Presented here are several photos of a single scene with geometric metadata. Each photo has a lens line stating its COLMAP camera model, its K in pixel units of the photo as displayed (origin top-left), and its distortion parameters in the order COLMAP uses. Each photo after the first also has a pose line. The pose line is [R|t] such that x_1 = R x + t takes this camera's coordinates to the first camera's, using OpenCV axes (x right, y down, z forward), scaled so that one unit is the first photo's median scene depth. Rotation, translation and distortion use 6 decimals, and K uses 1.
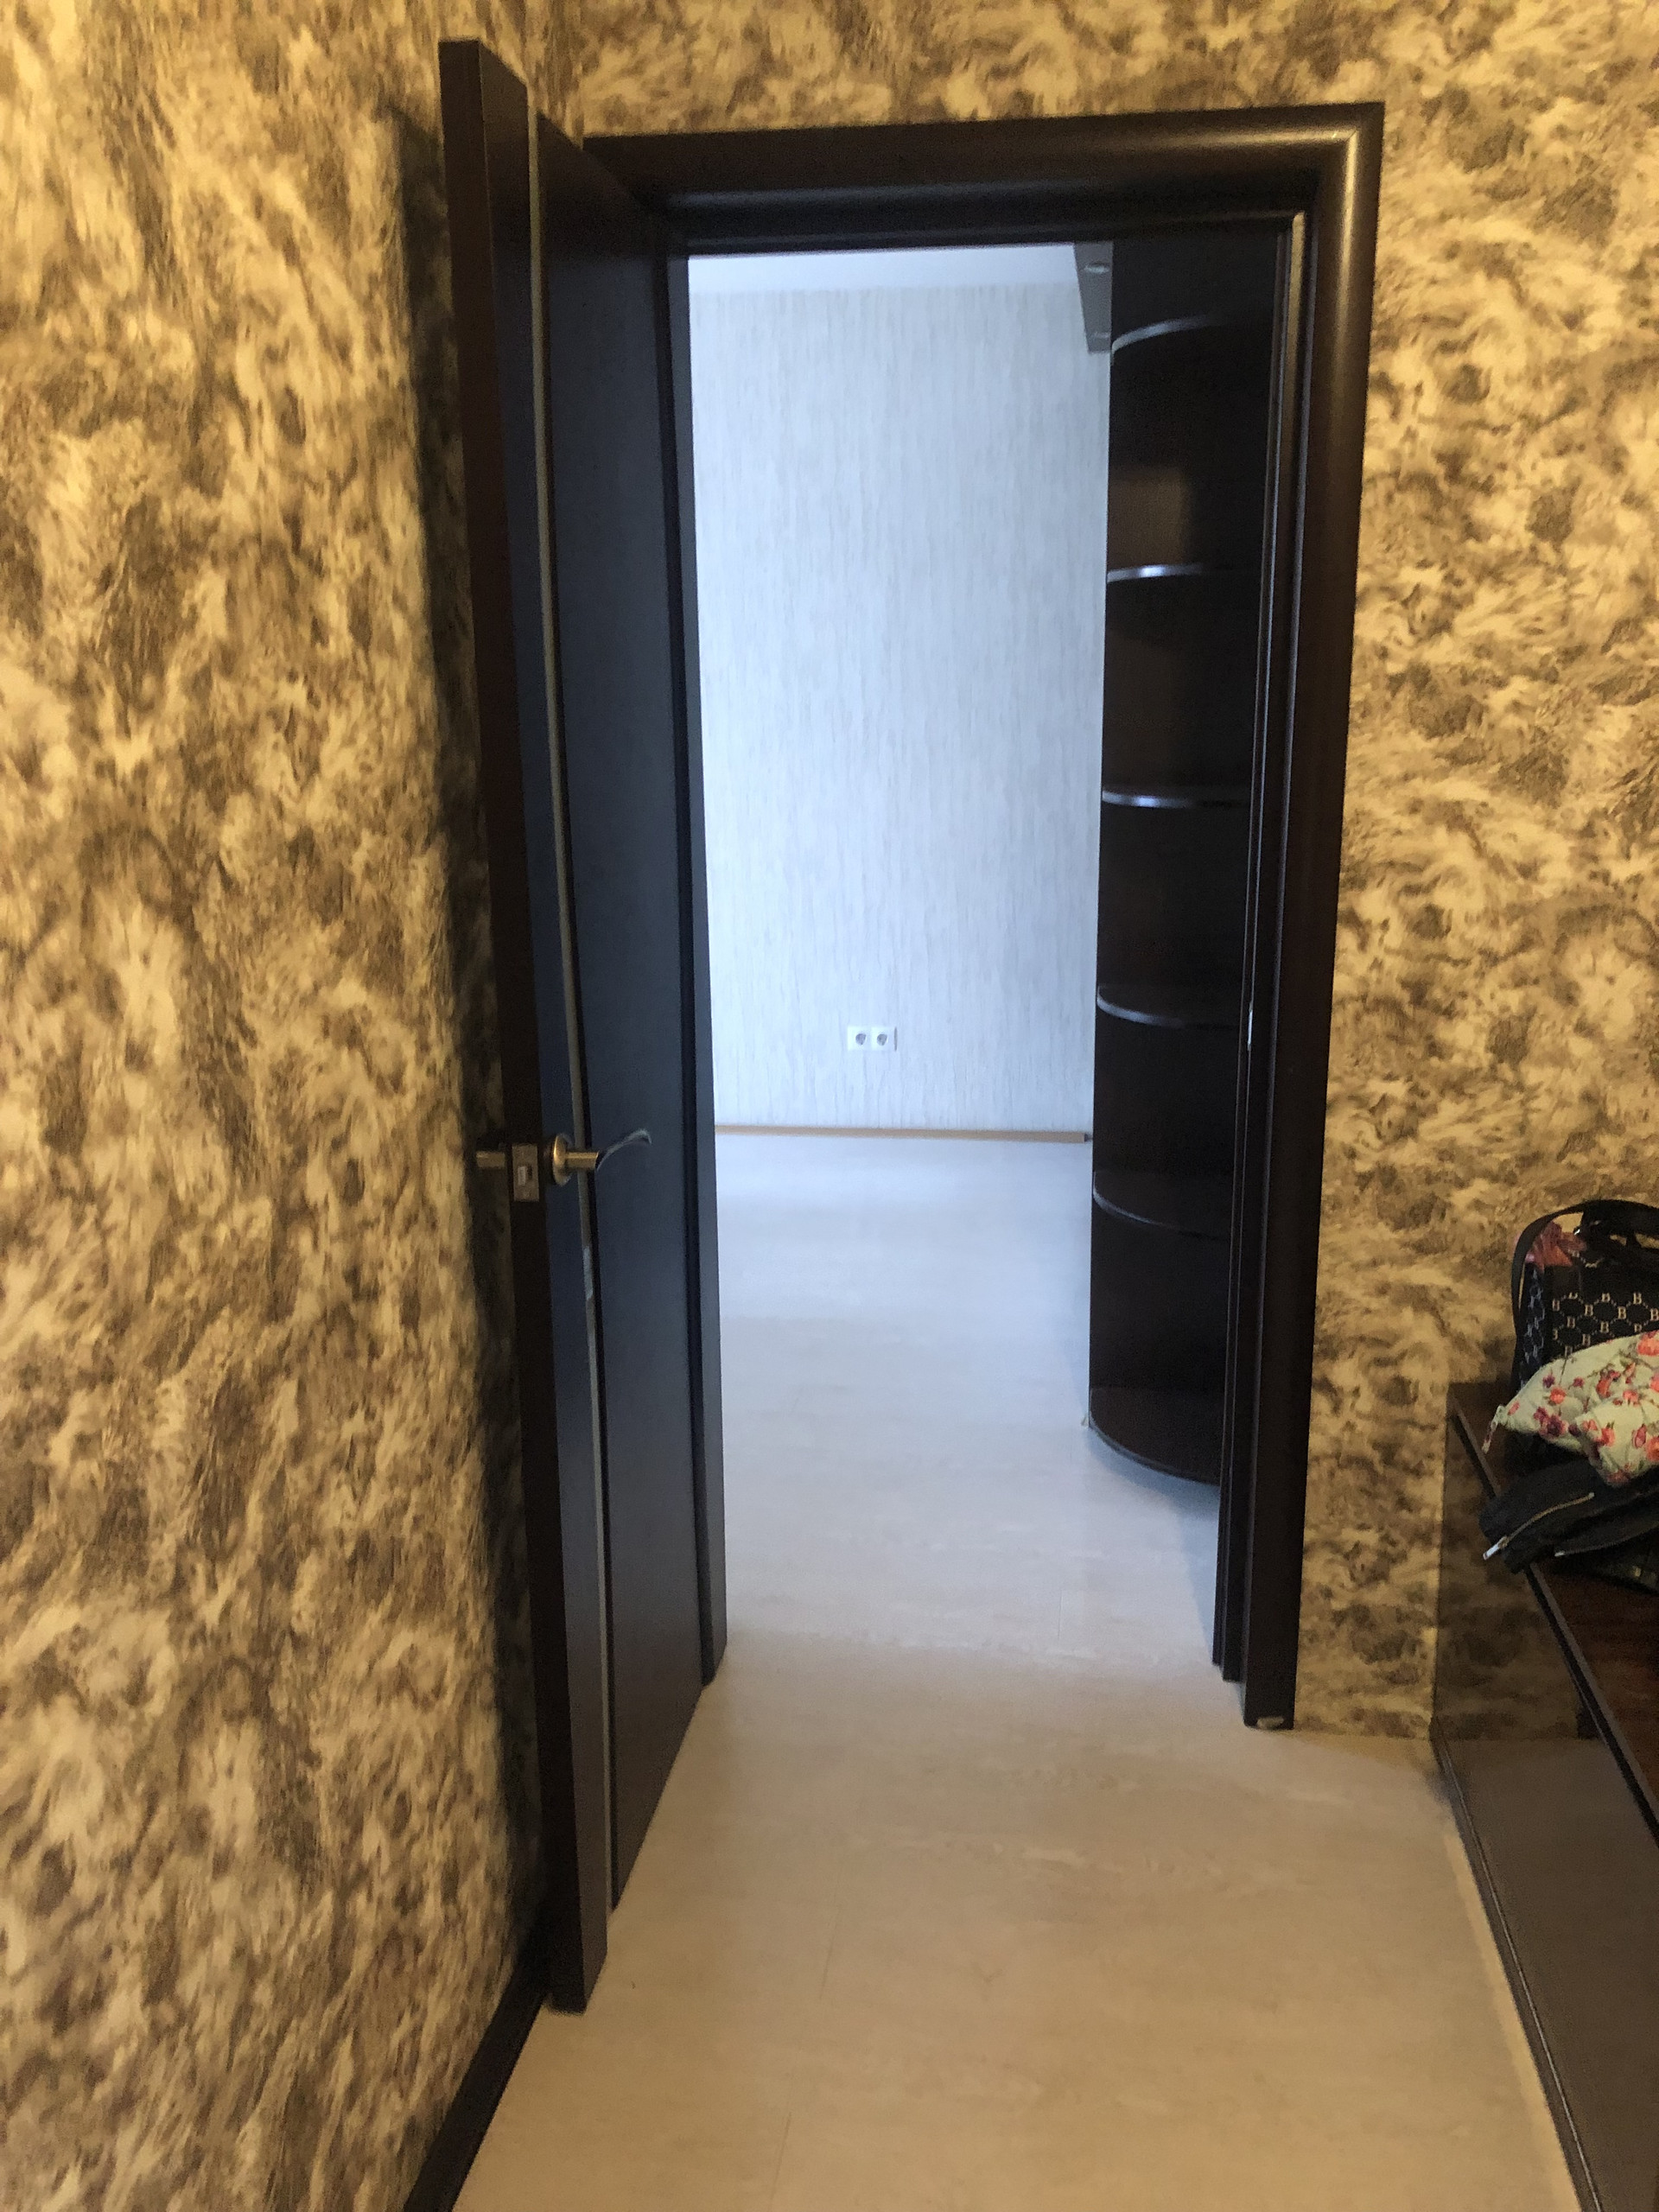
lens RADIAL K [[1815.4, 0, 844.5], [0, 1815.4, 1111.5], [0, 0, 1]] dist [0.000413, 0.013249]
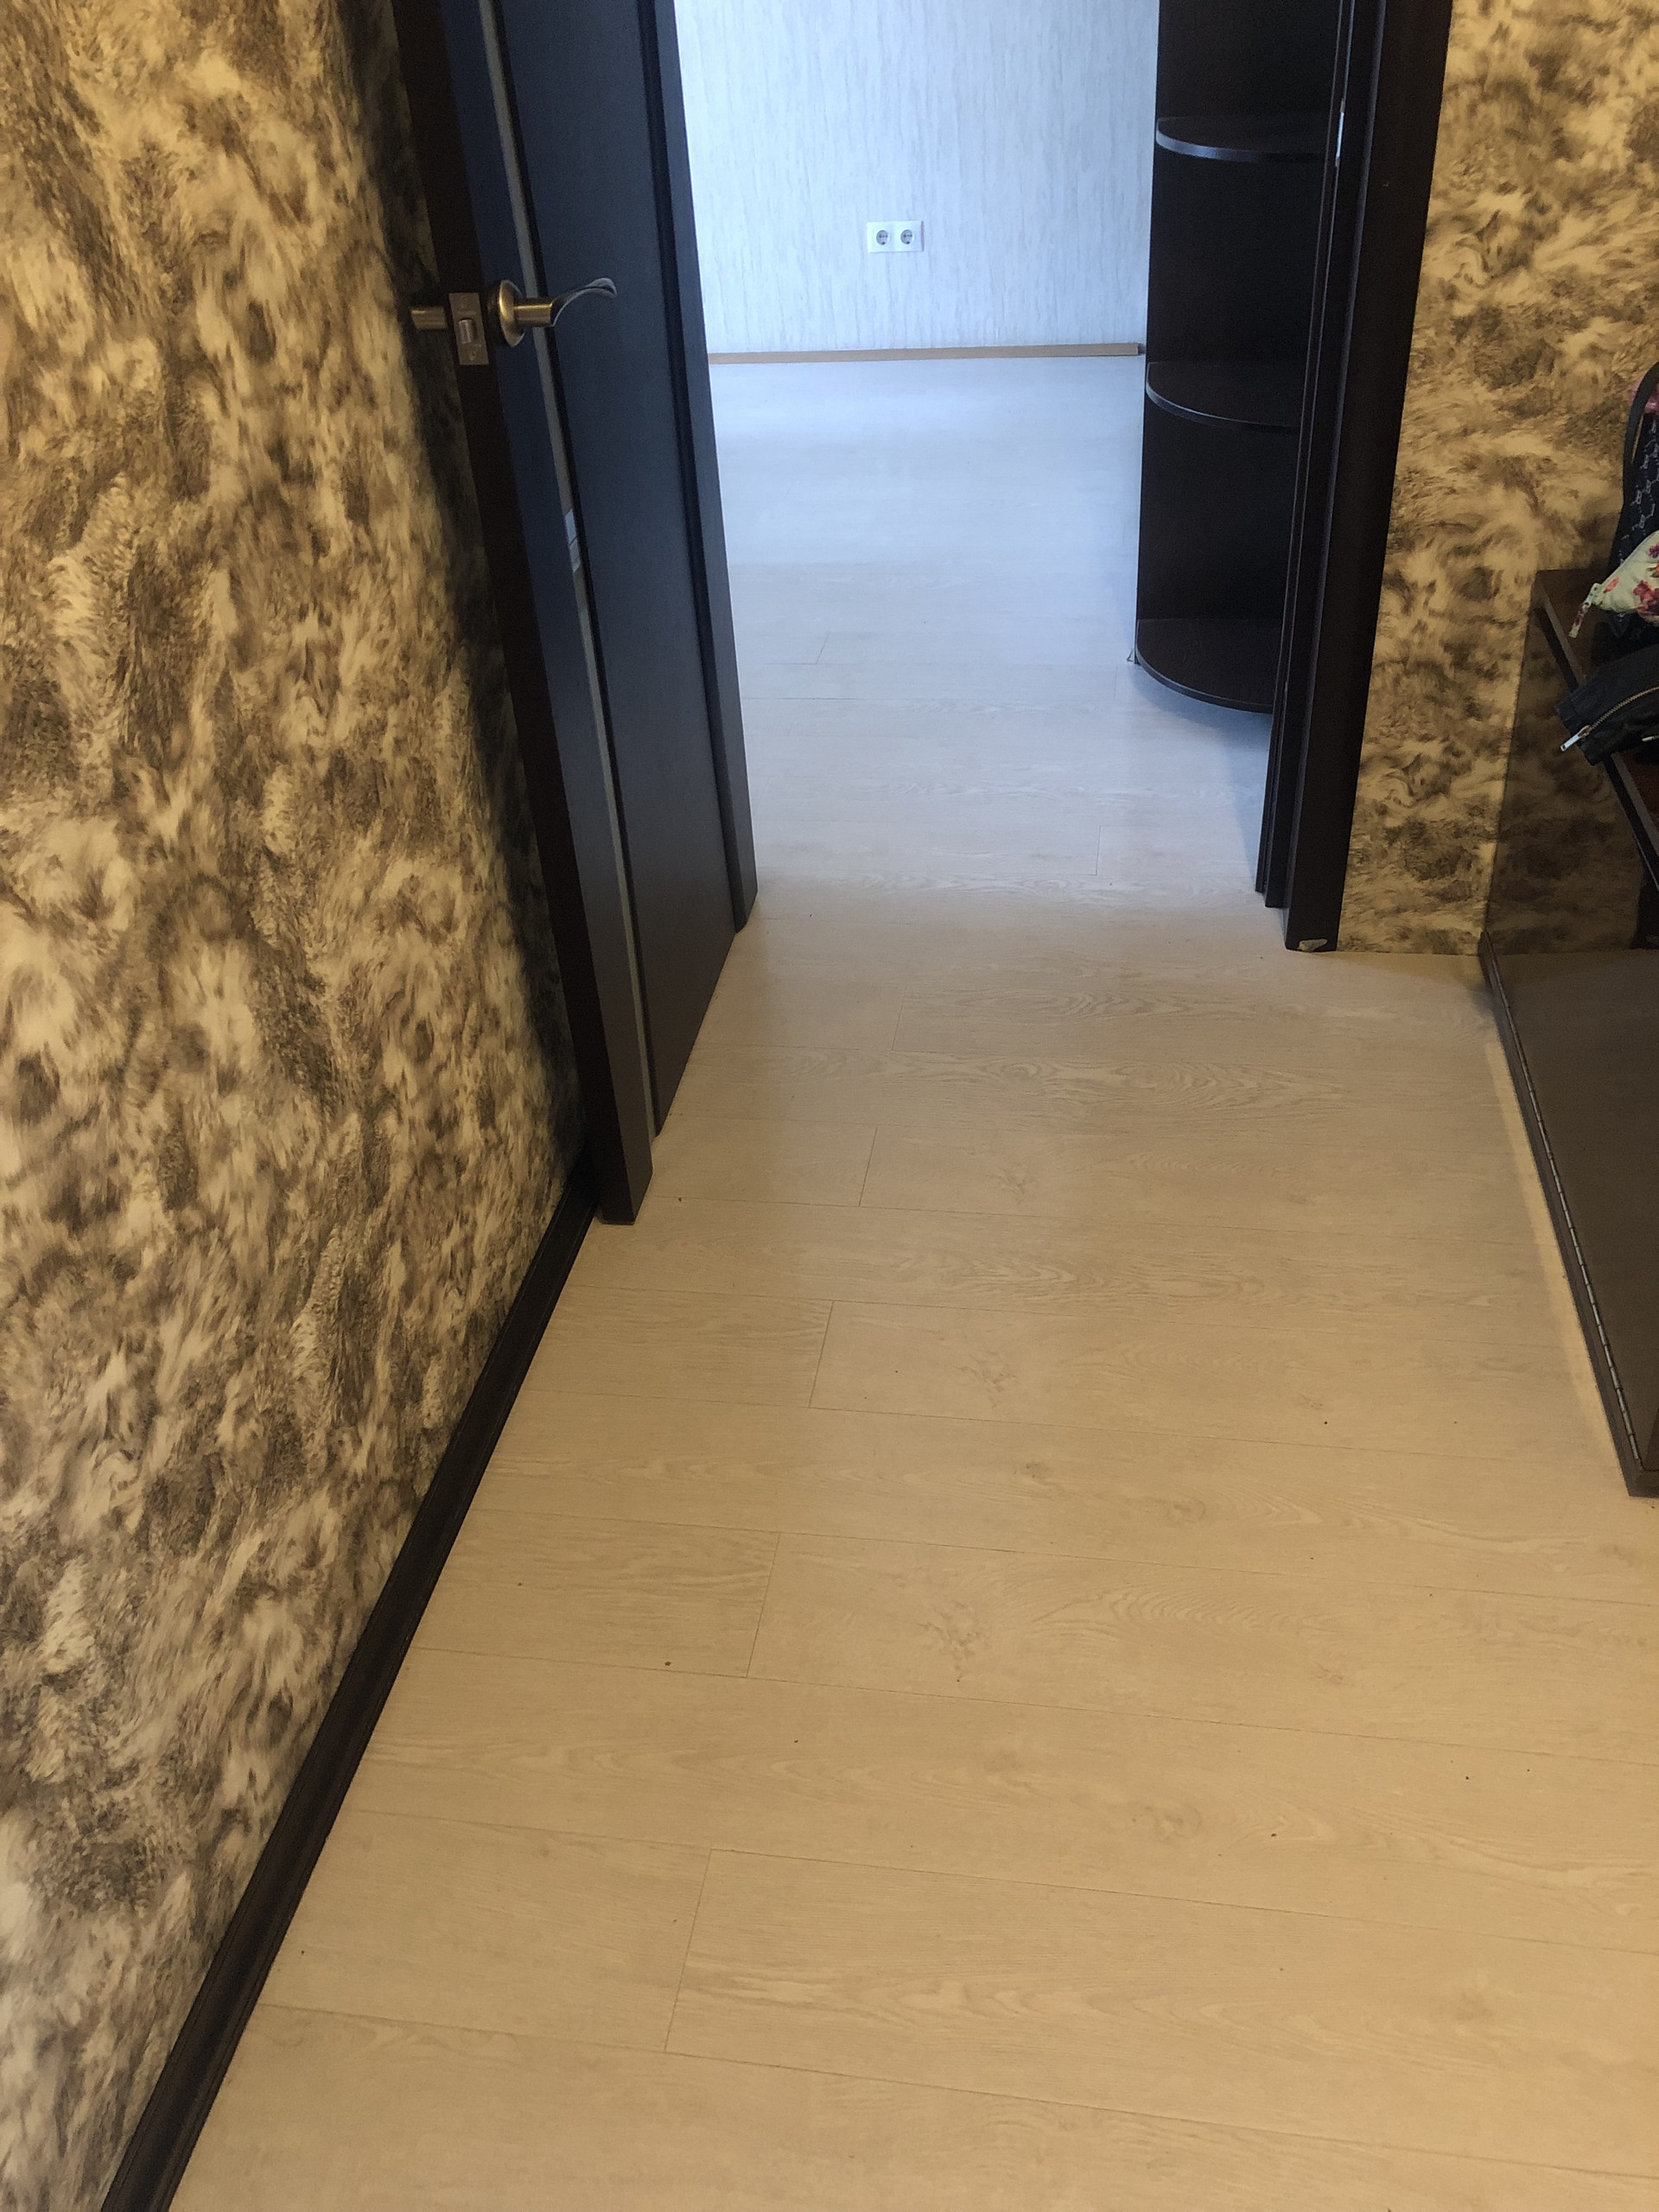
lens RADIAL K [[1818.0, 0, 829.5], [0, 1818.0, 1106.0], [0, 0, 1]] dist [0.055889, -0.087984]
pose [[0.998807, -0.031283, -0.037495, 0.014101], [0.043034, 0.926794, 0.373097, 0.066094], [0.023078, -0.374266, 0.927034, 0.083269]]
